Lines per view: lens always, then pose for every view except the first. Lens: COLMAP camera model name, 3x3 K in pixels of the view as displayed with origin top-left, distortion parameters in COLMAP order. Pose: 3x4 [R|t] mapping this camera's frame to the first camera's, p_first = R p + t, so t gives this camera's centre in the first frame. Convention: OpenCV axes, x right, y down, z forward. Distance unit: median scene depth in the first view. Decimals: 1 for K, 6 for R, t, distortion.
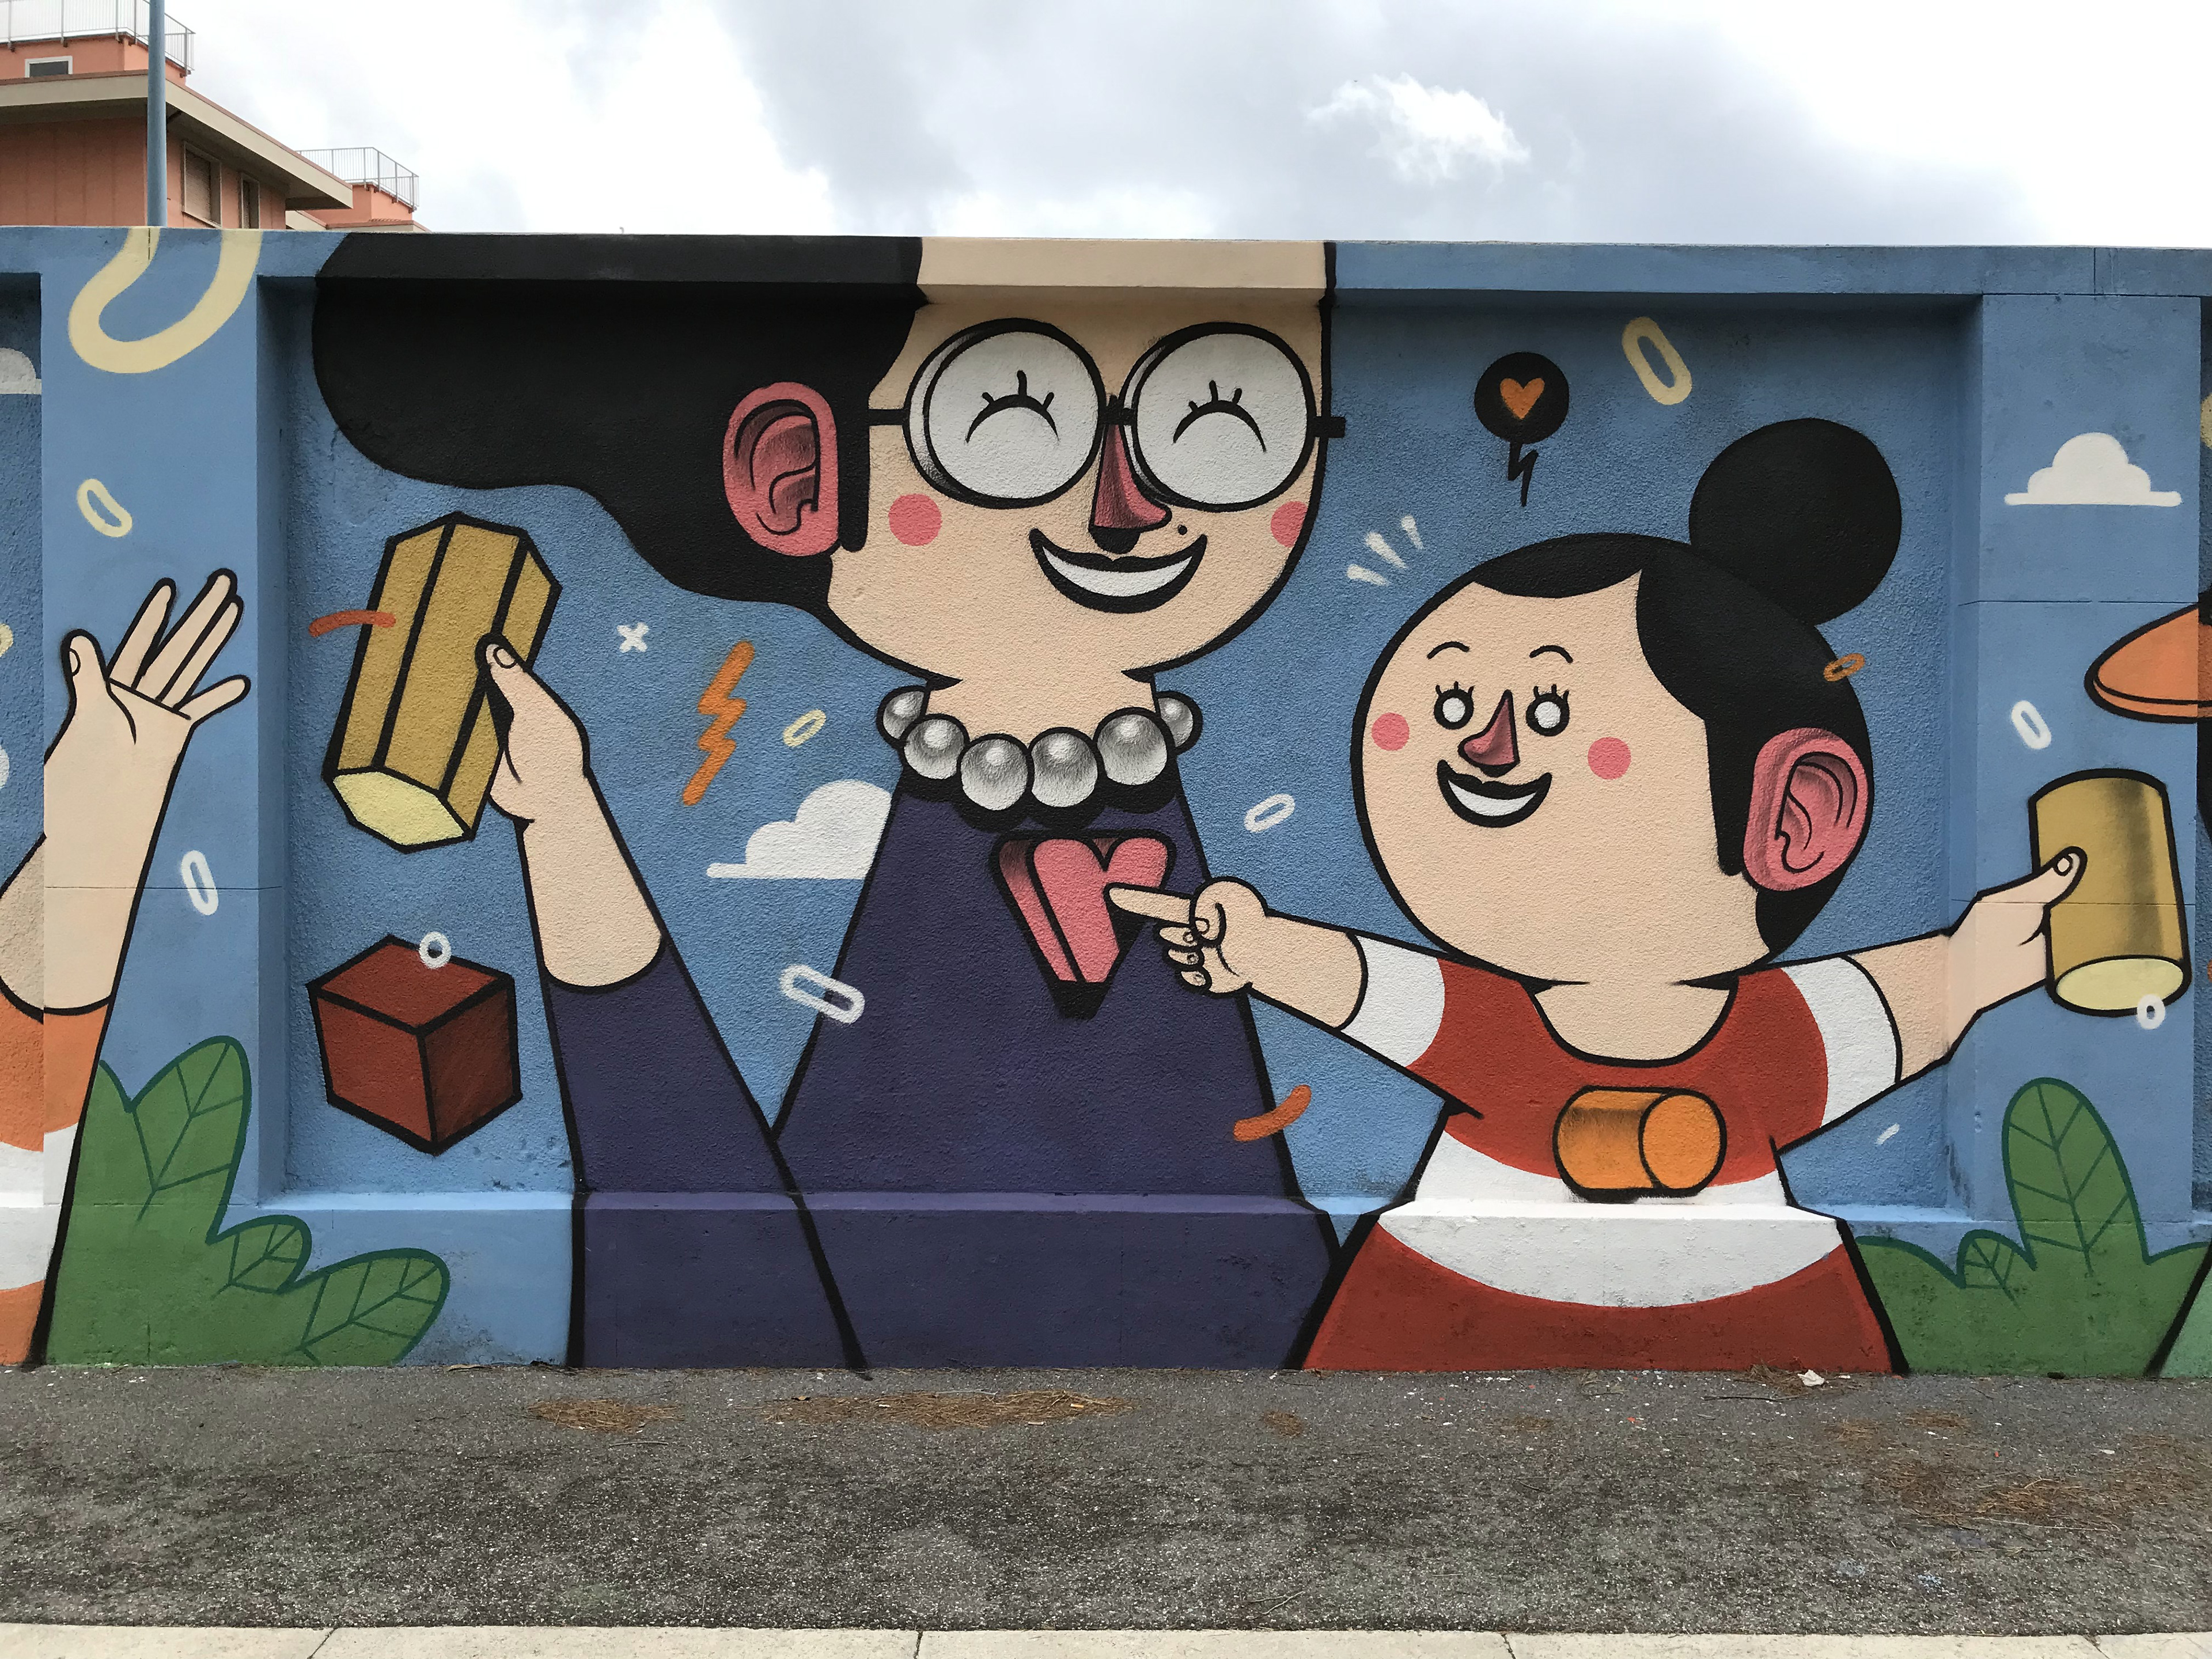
lens RADIAL K [[1826.2, 0, 1109.7], [0, 1826.2, 813.5], [0, 0, 1]] dist [0.040957, -0.049471]
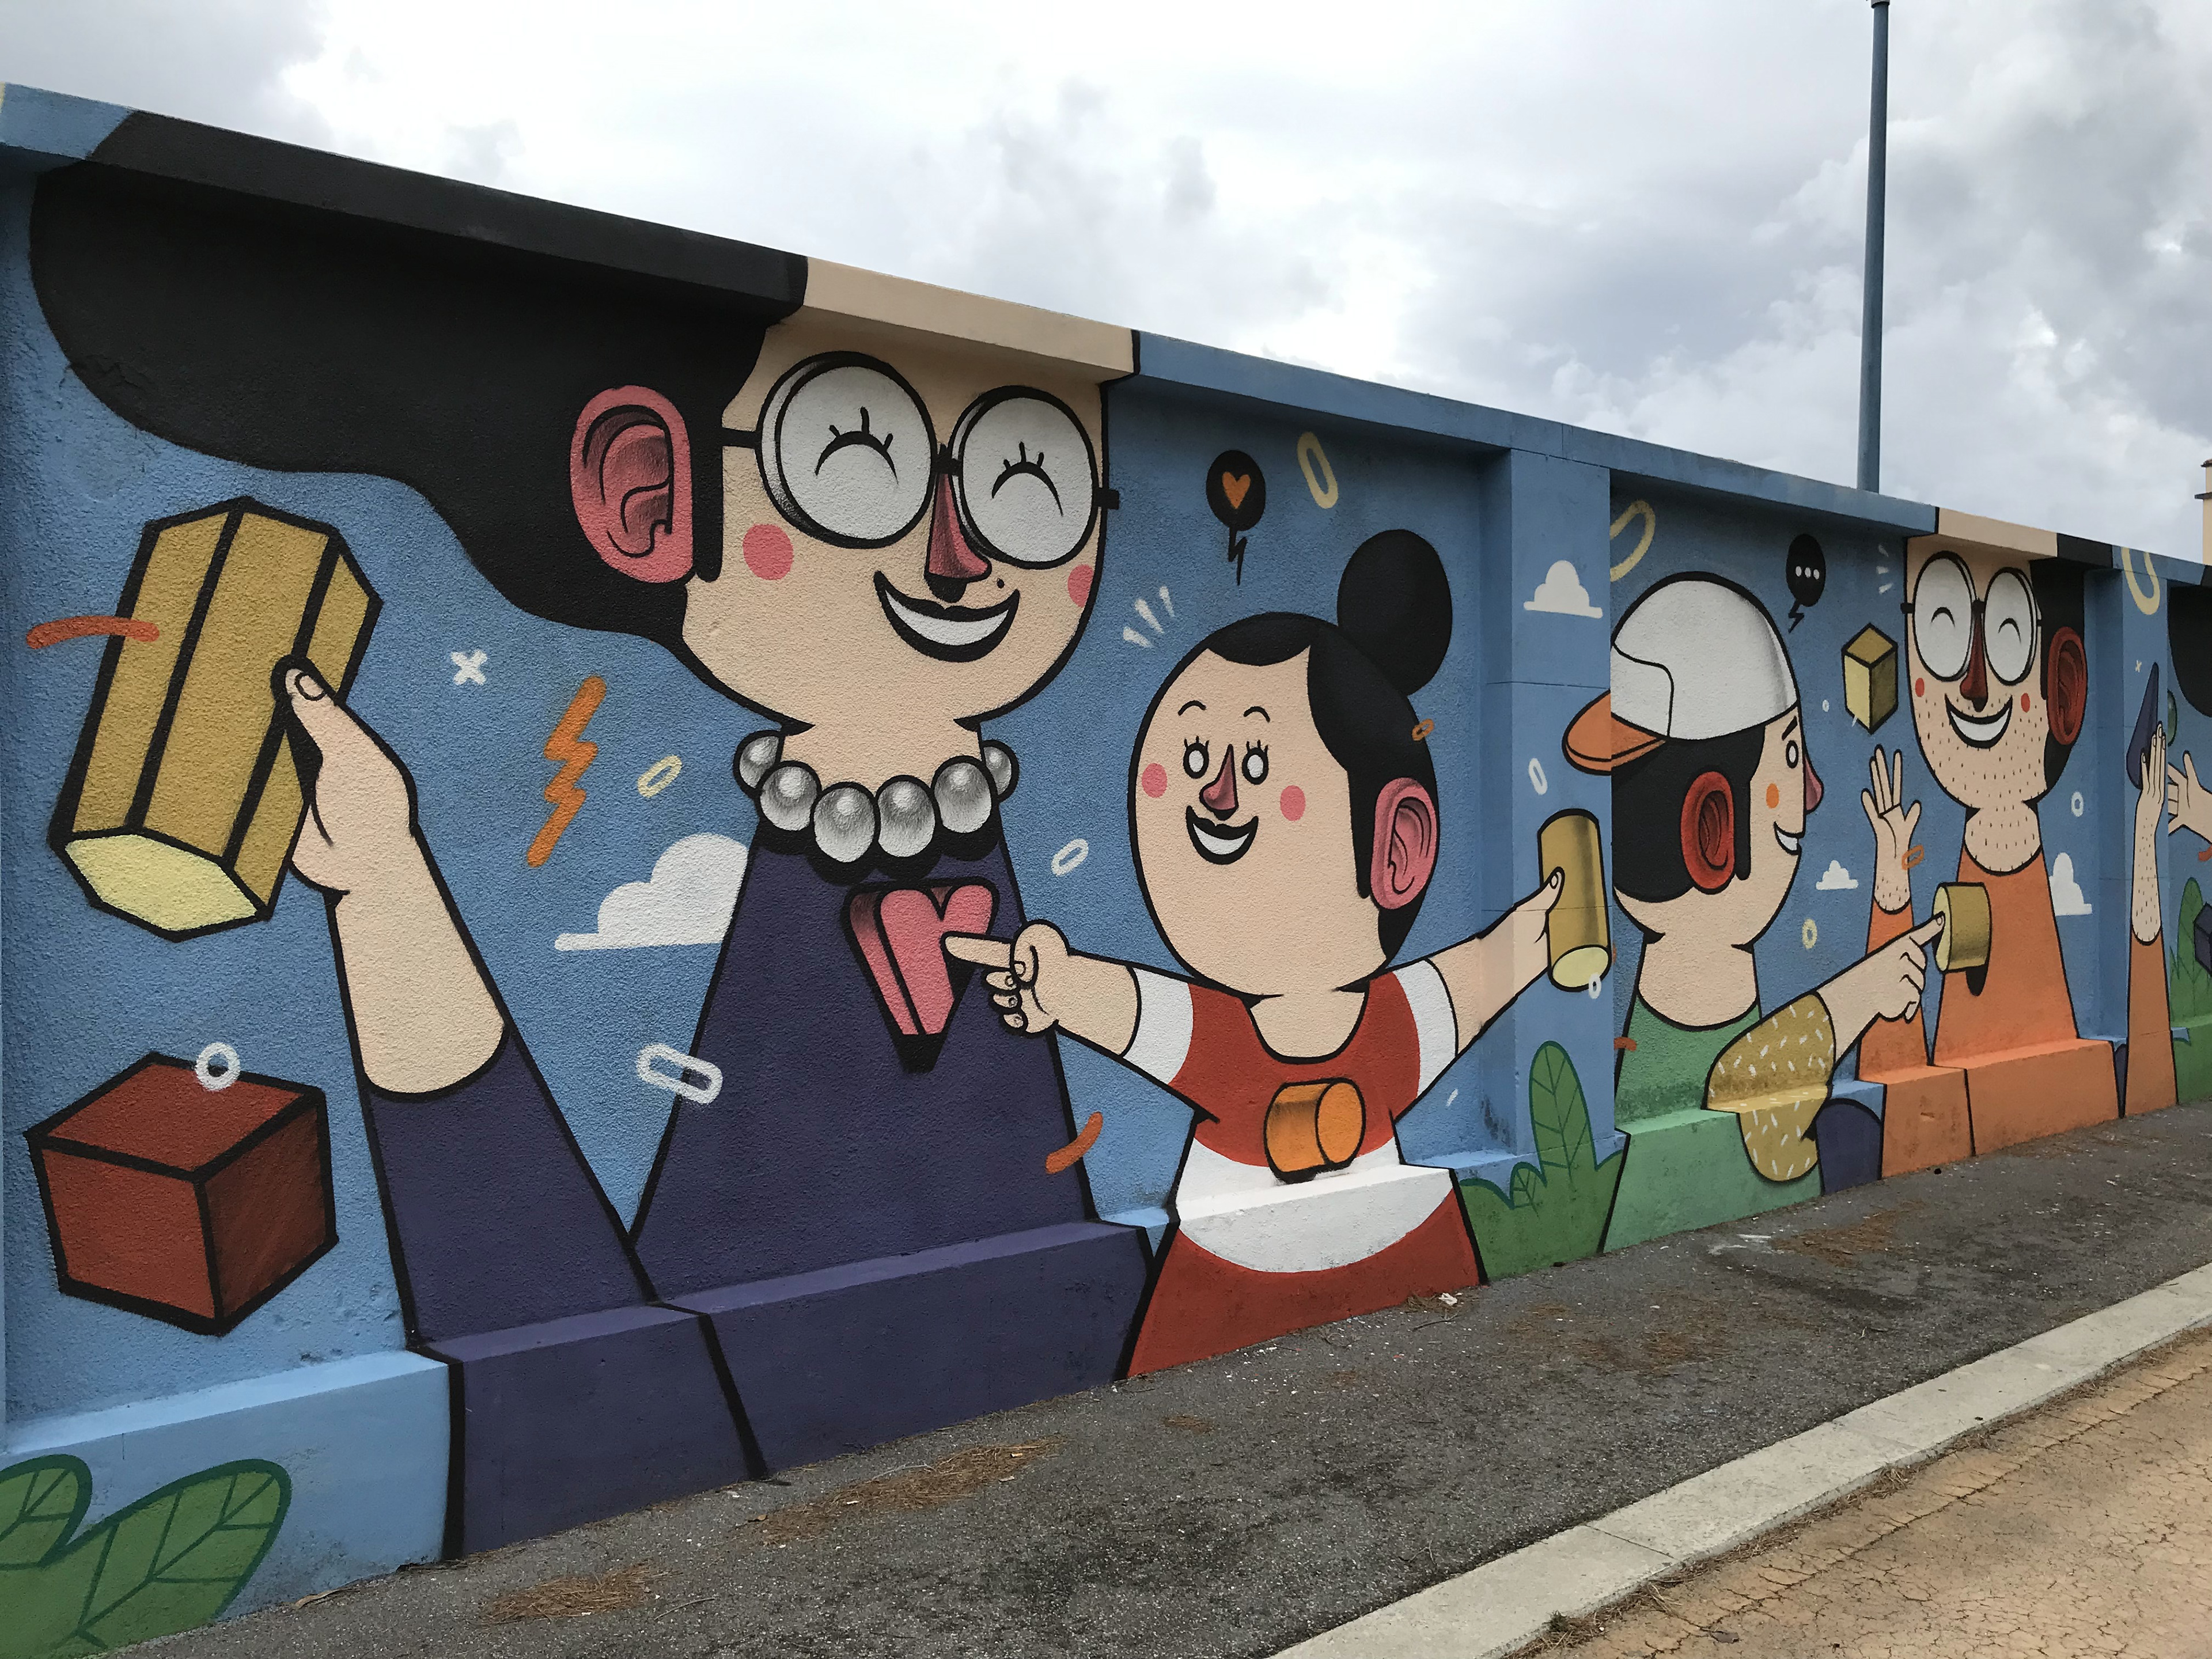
lens RADIAL K [[1826.2, 0, 1105.5], [0, 1826.2, 810.3], [0, 0, 1]] dist [0.040957, -0.049471]
pose [[0.771153, -0.010080, 0.636570, -0.569686], [0.017671, 0.999828, -0.005574, -0.021347], [-0.636404, 0.015547, 0.771199, 0.175061]]
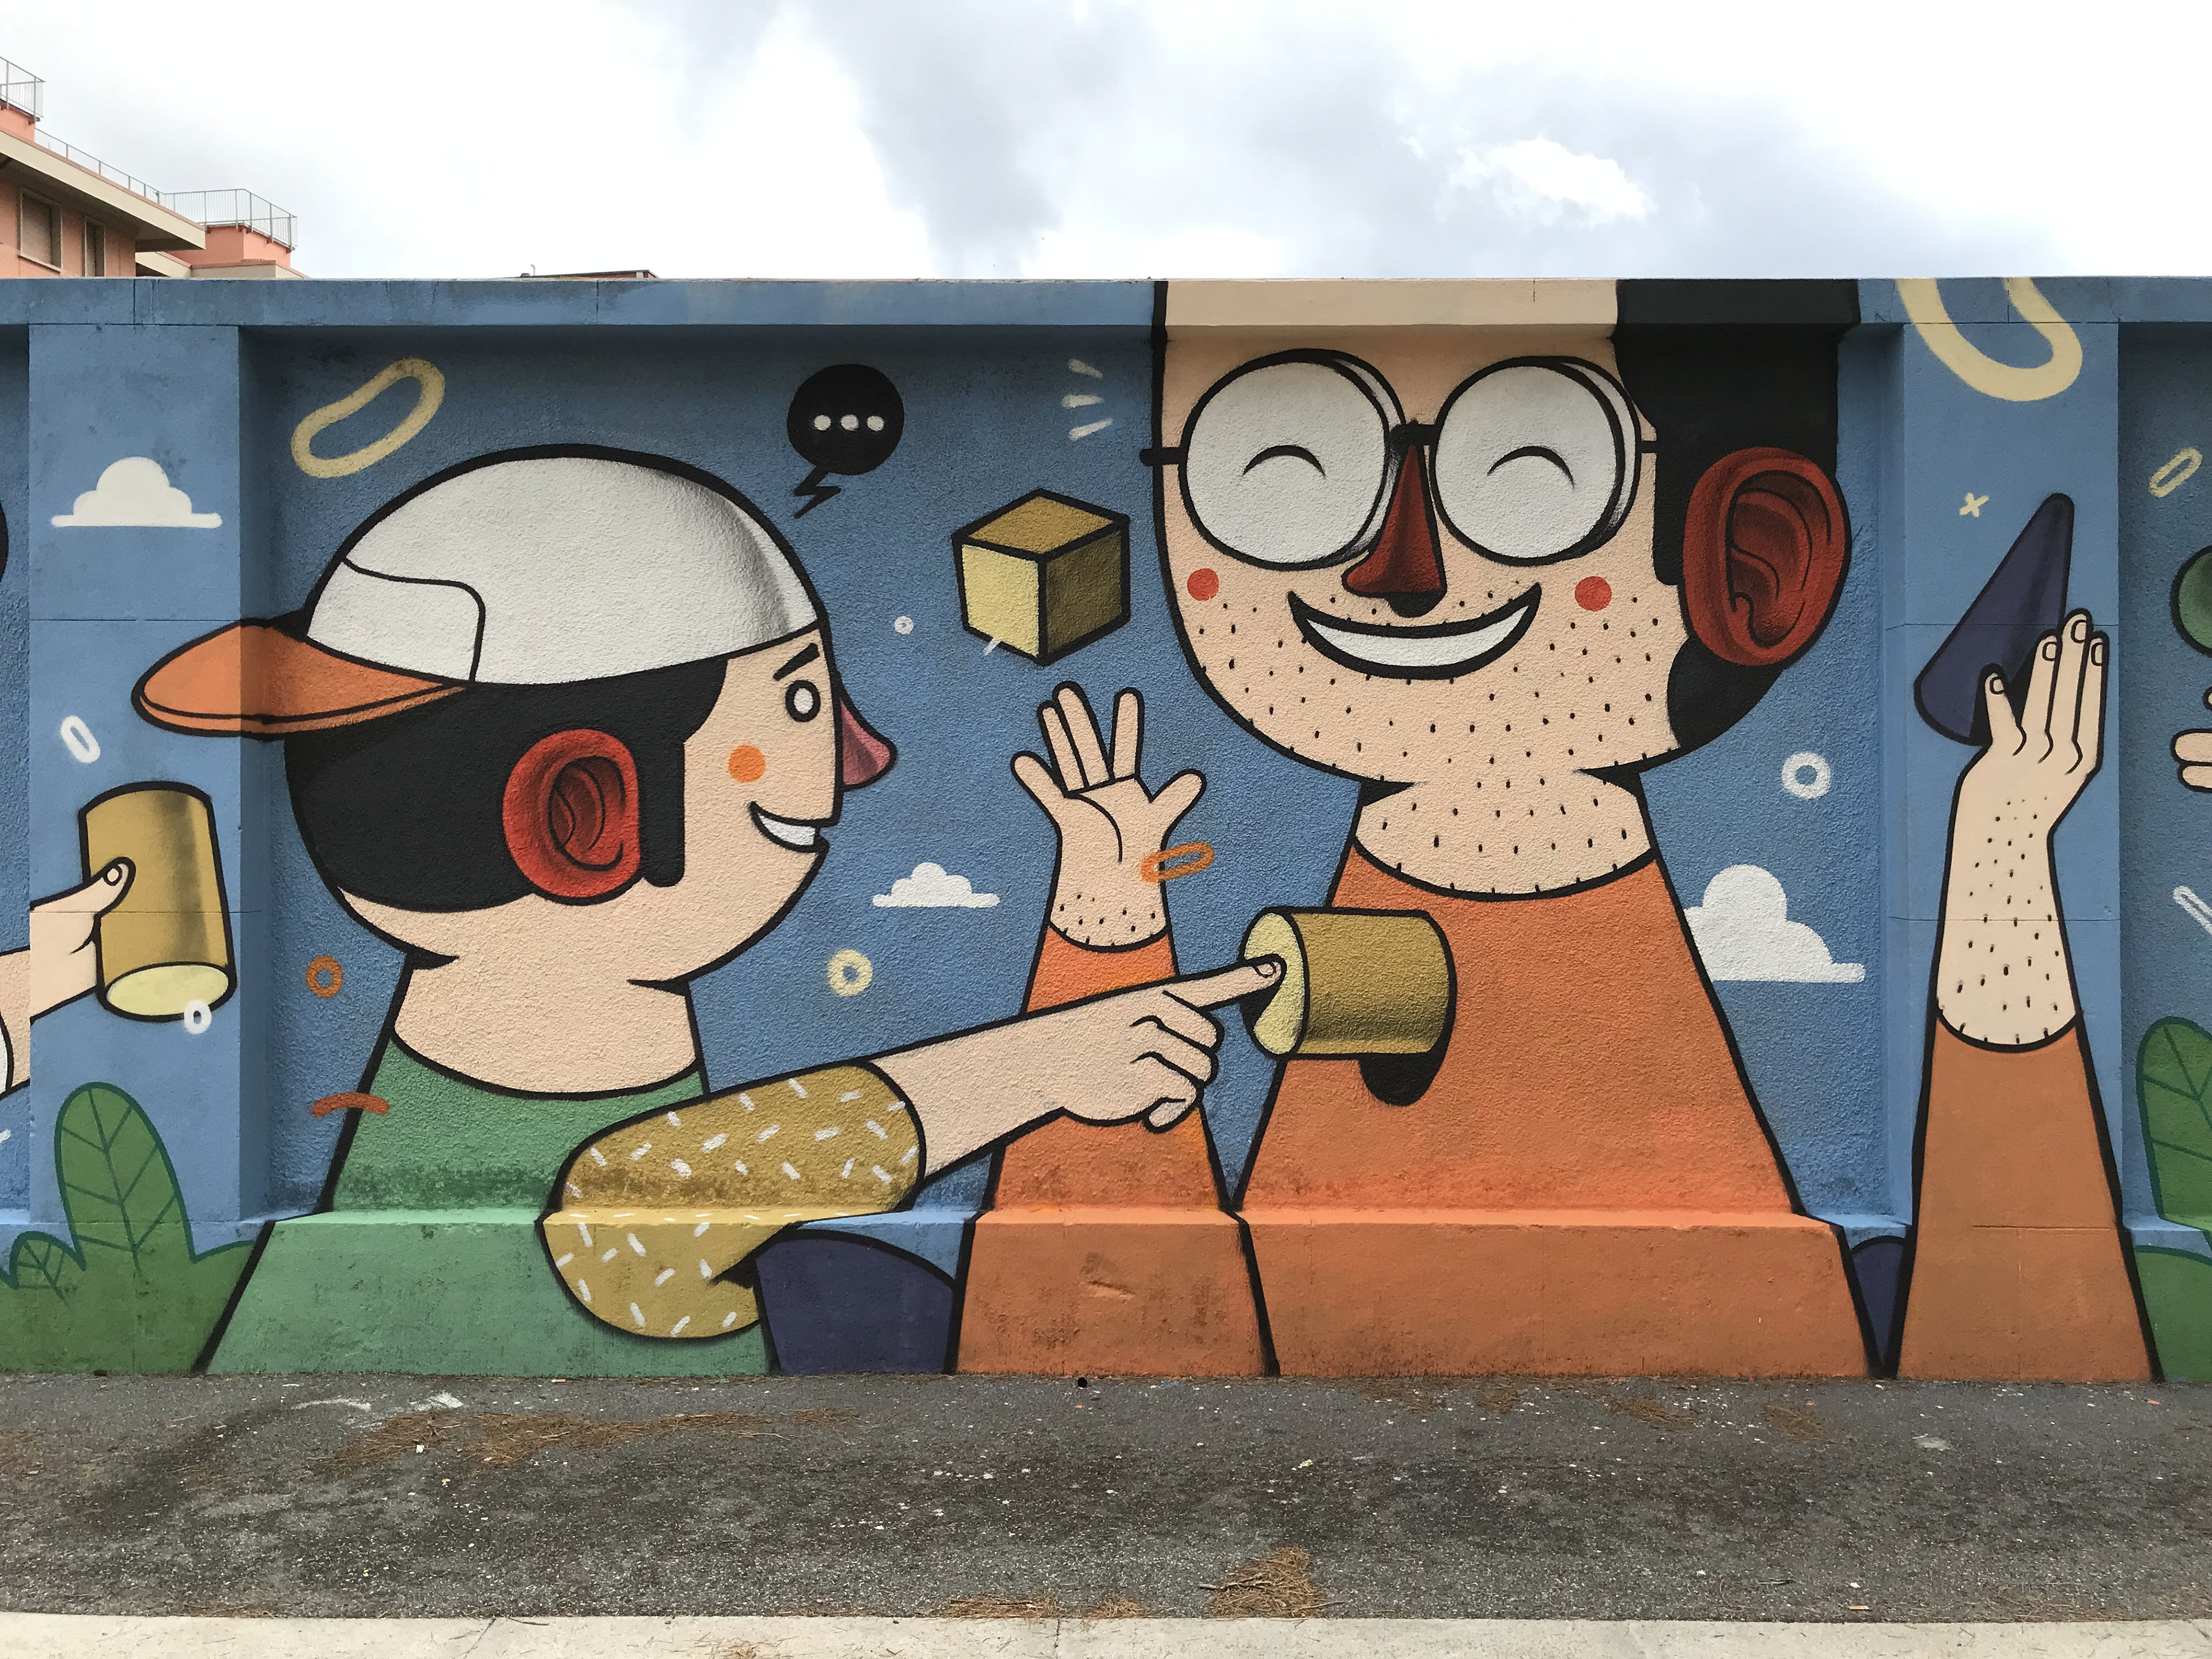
lens RADIAL K [[1826.2, 0, 1102.3], [0, 1826.2, 811.3], [0, 0, 1]] dist [0.040957, -0.049471]
pose [[0.999848, -0.008571, -0.015195, 1.065875], [0.008326, 0.999836, -0.016085, 0.013172], [0.015330, 0.015956, 0.999755, -0.022258]]
